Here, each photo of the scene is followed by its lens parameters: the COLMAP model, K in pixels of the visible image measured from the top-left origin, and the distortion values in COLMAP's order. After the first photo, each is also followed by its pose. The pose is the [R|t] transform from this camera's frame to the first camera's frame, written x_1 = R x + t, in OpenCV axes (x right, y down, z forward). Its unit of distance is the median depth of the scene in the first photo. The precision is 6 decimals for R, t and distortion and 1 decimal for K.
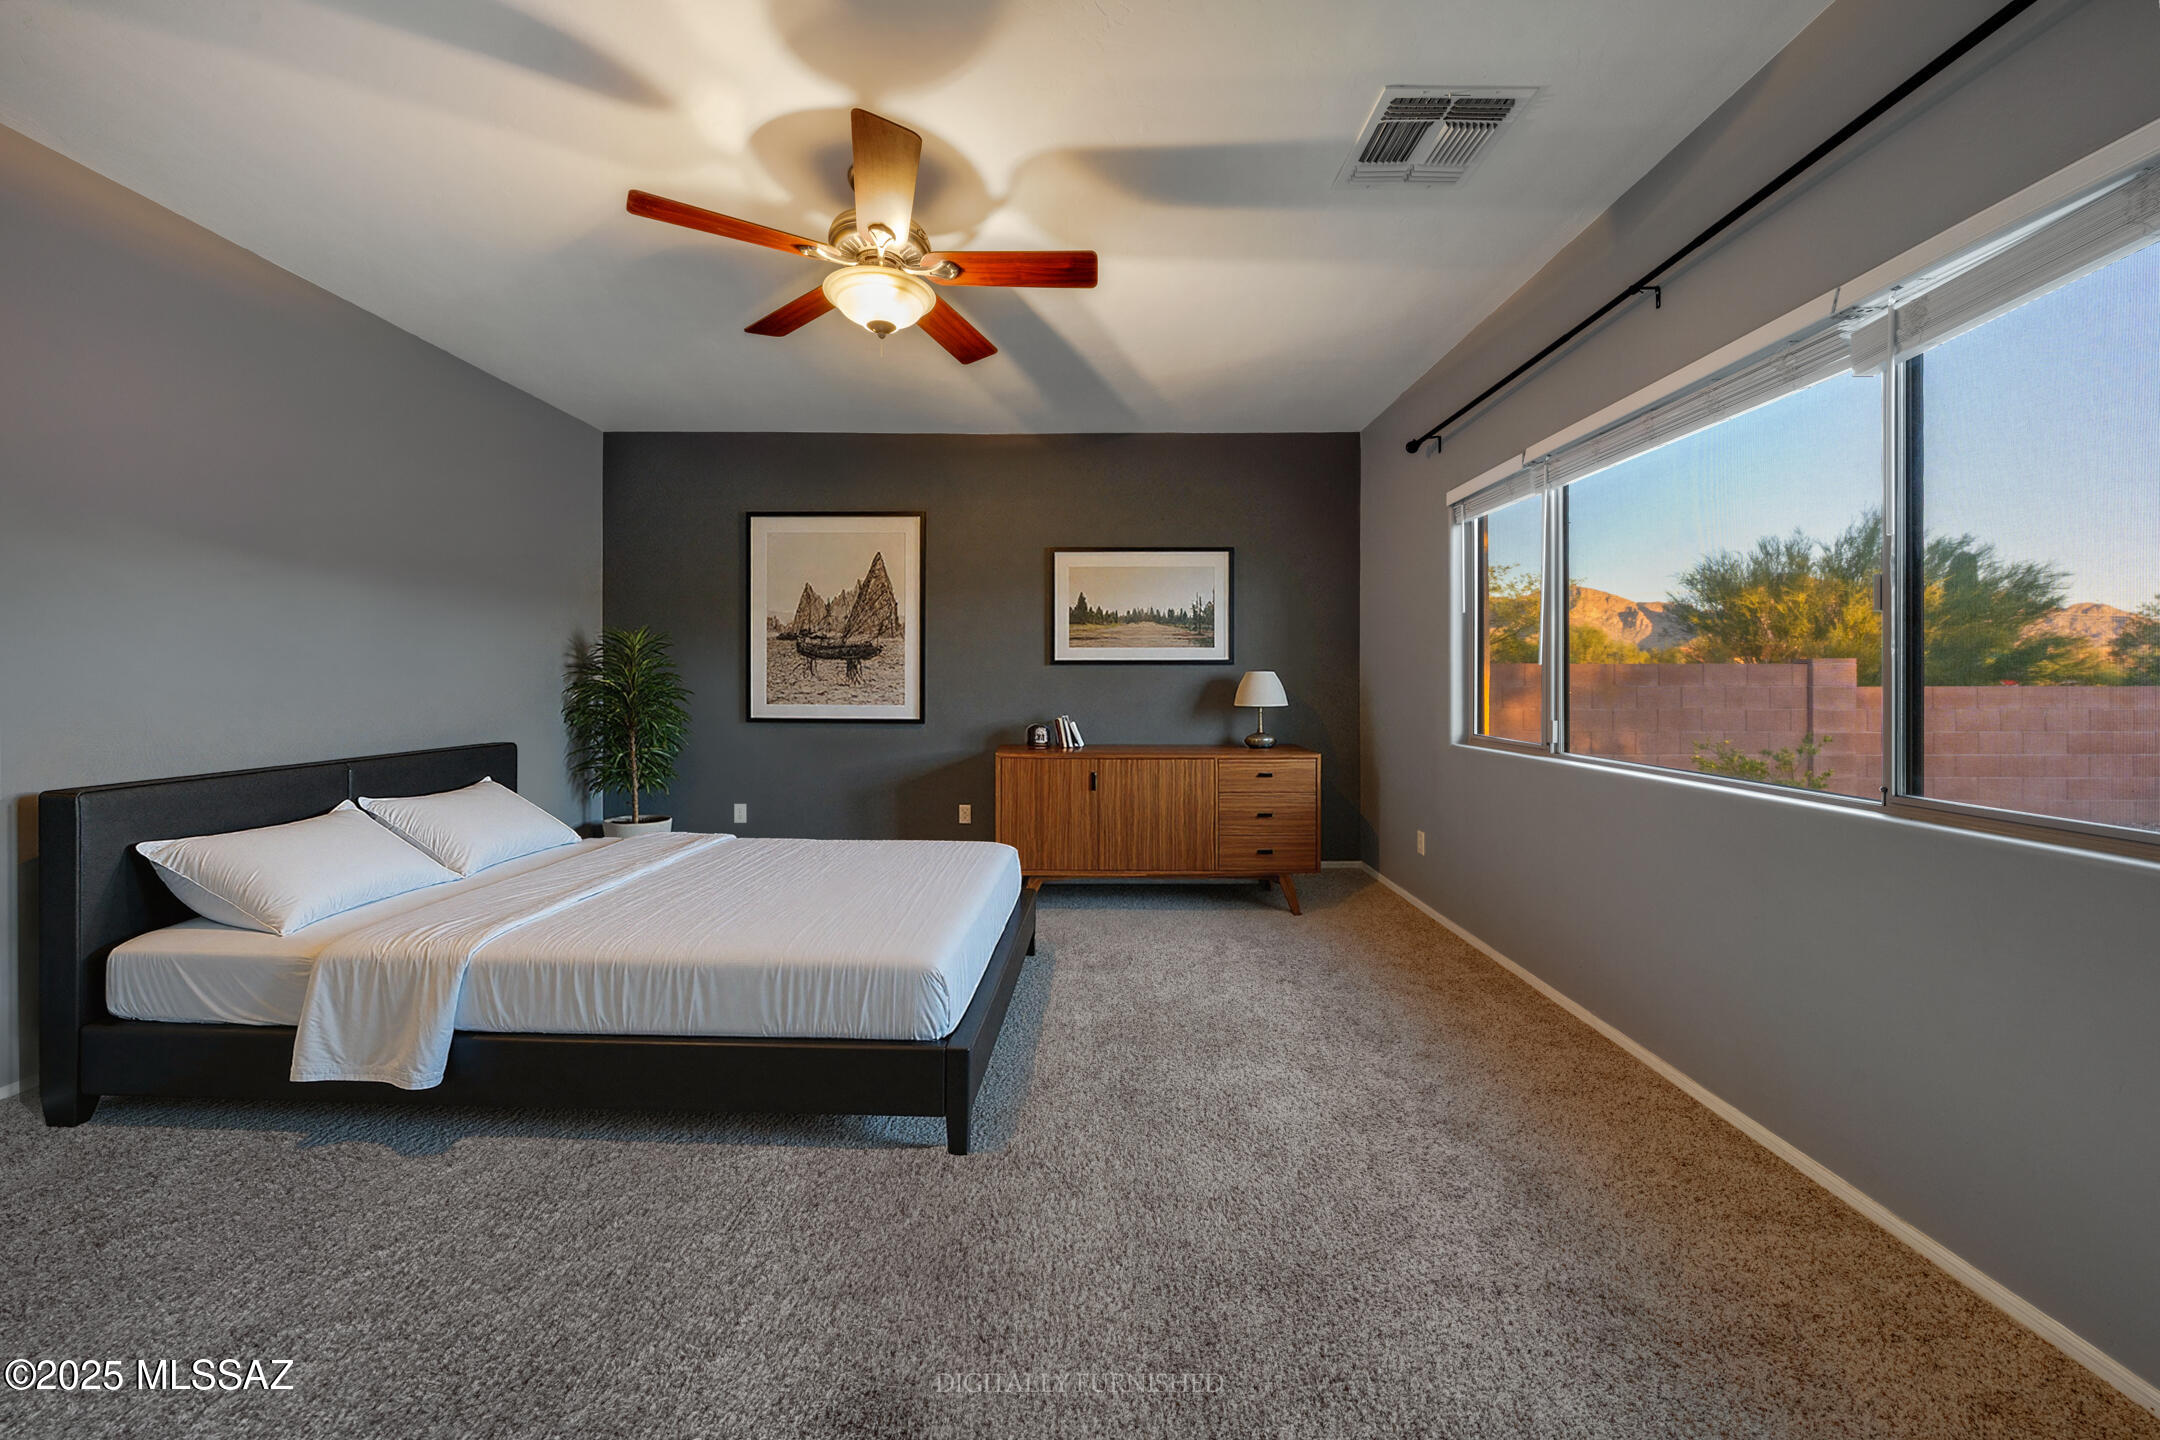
lens RADIAL K [[749.8, 0, 1089.3], [0, 749.8, 680.0], [0, 0, 1]] dist [0.003522, -0.000315]
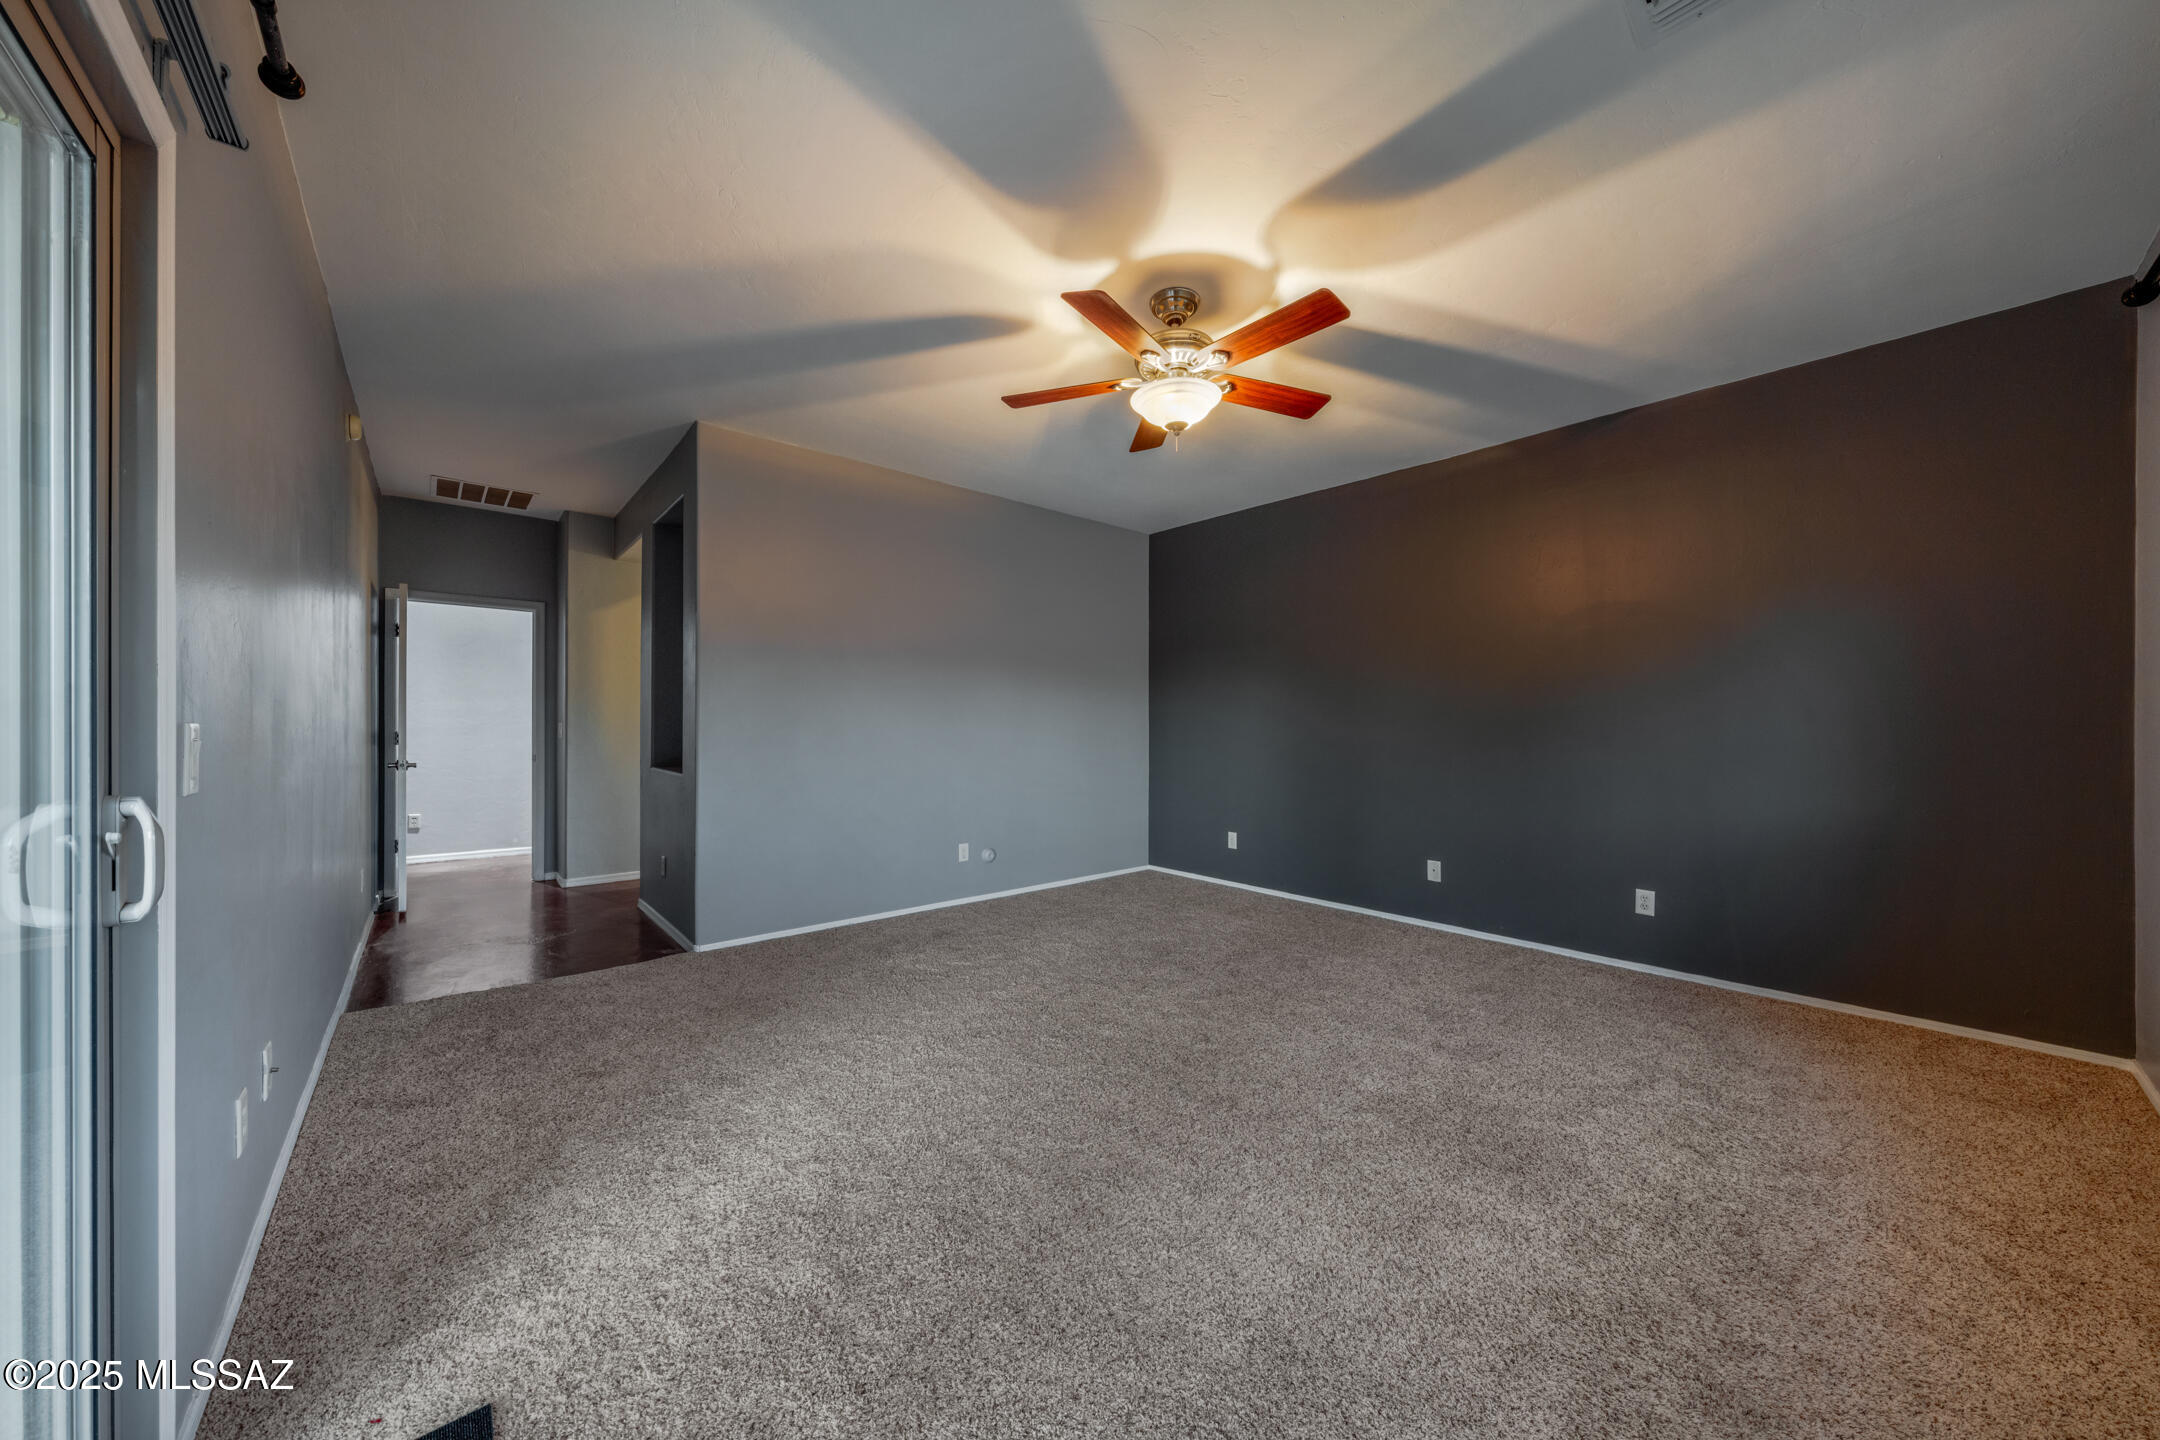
lens RADIAL K [[749.8, 0, 1076.5], [0, 749.8, 726.4], [0, 0, 1]] dist [0.003522, -0.000315]
pose [[0.657574, 0.003585, -0.753382, 0.494399], [-0.003689, 0.999992, 0.001539, 0.000190], [0.753381, 0.001767, 0.657581, 0.104917]]
